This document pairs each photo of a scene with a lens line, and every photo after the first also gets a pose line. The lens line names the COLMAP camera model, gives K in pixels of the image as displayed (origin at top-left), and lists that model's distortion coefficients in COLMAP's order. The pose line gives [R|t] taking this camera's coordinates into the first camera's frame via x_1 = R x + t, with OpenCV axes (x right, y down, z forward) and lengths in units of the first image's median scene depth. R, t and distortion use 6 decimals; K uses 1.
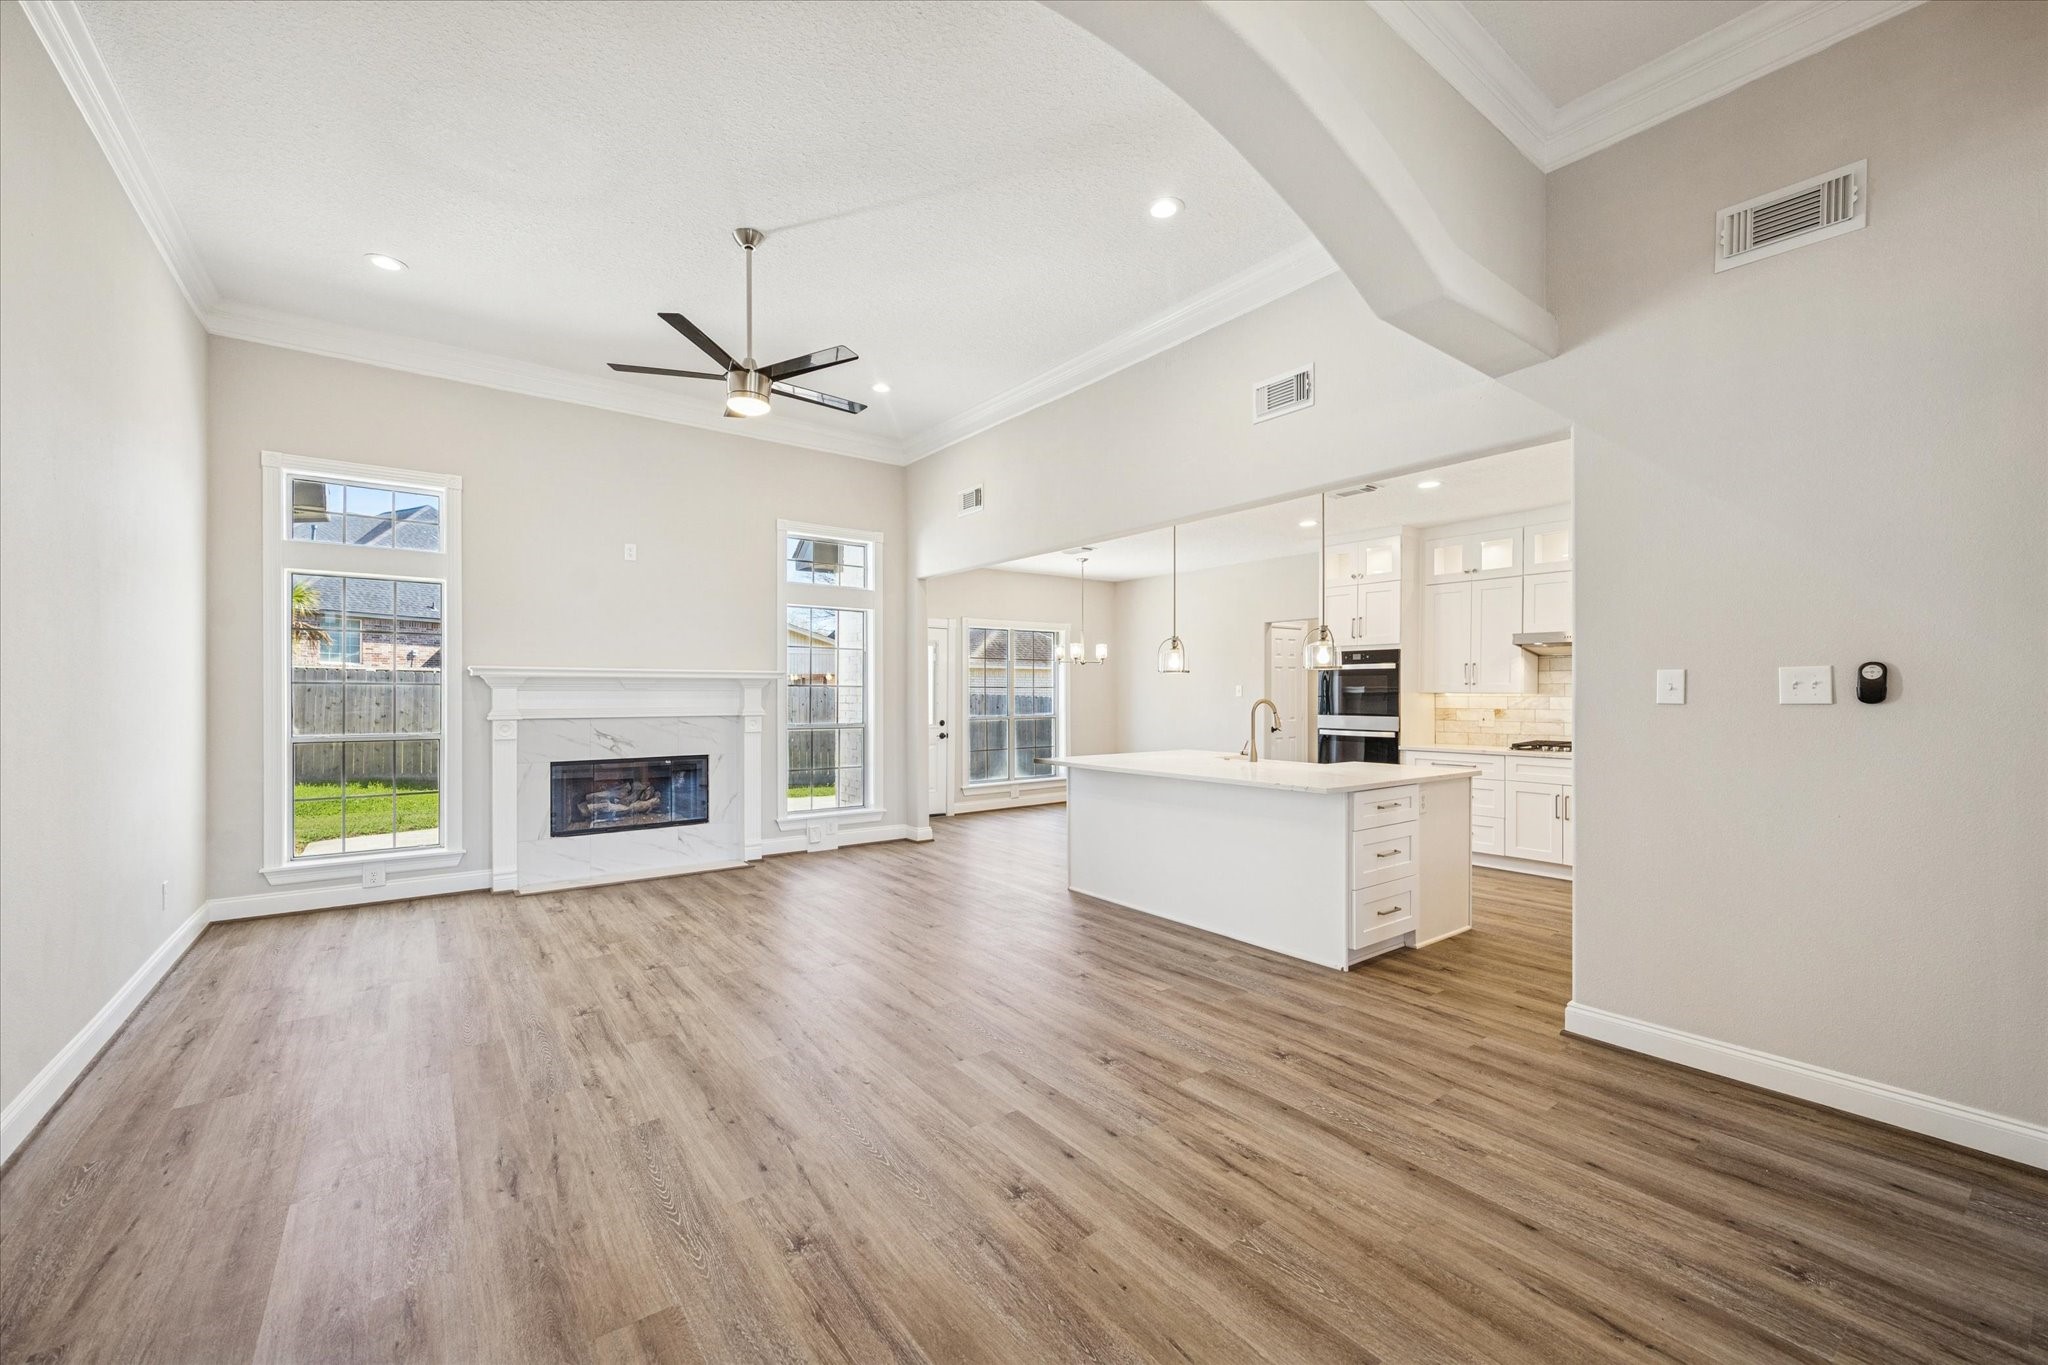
lens RADIAL K [[806.3, 0, 1020.9], [0, 806.3, 694.6], [0, 0, 1]] dist [0.002288, 0.000299]
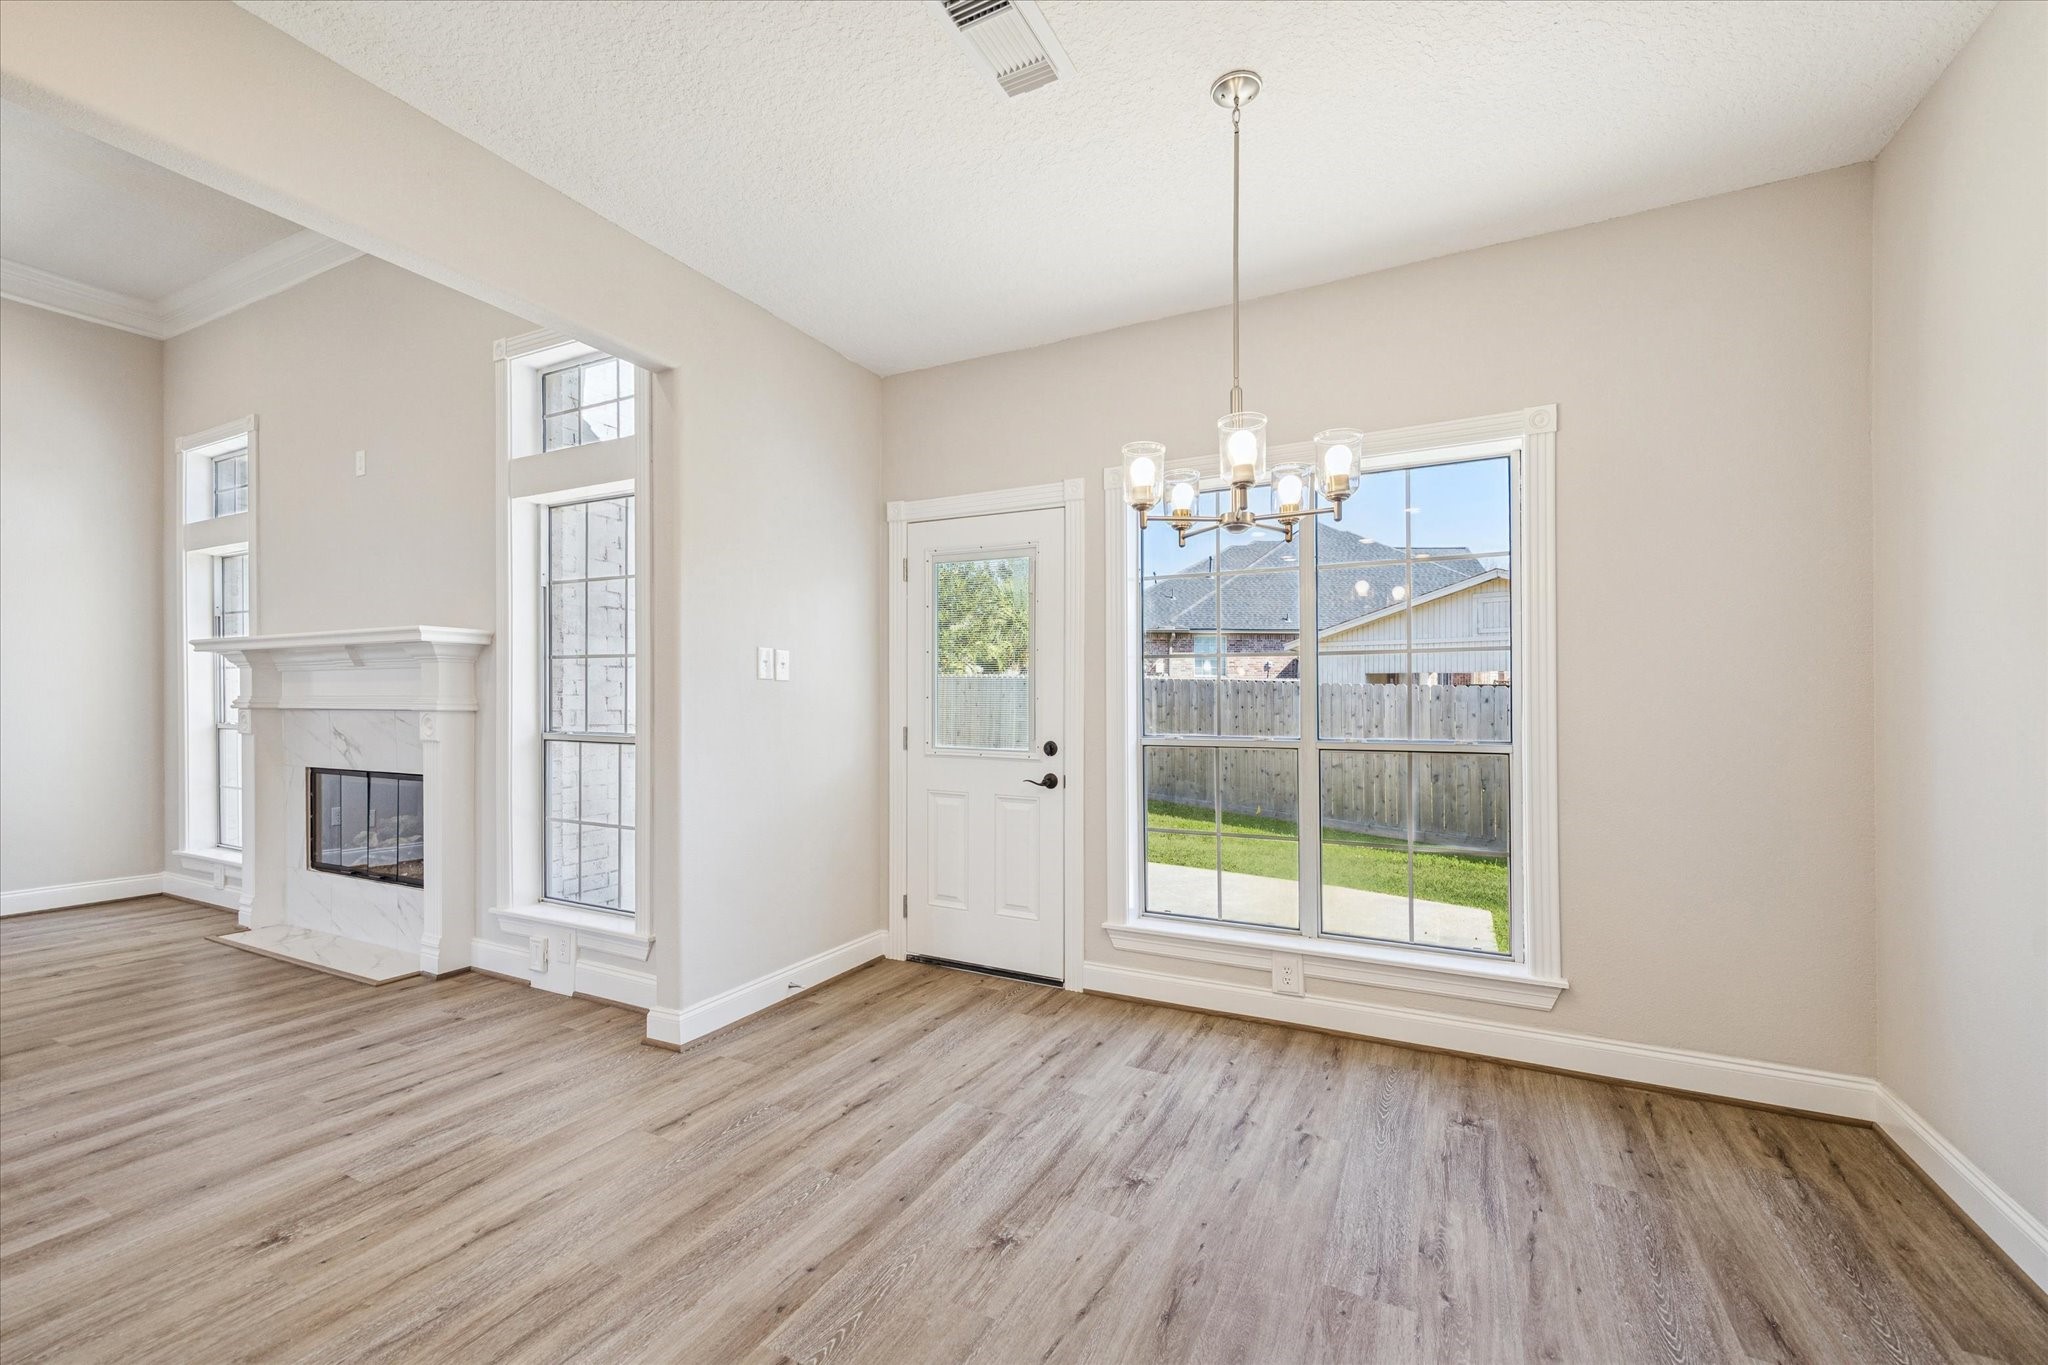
lens RADIAL K [[843.9, 0, 1022.3], [0, 843.9, 704.0], [0, 0, 1]] dist [0.012832, -0.000203]
pose [[0.439239, 0.001026, -0.898369, 0.373754], [-0.007280, 0.999971, -0.002417, 0.020490], [0.898341, 0.007602, 0.439234, 1.133811]]
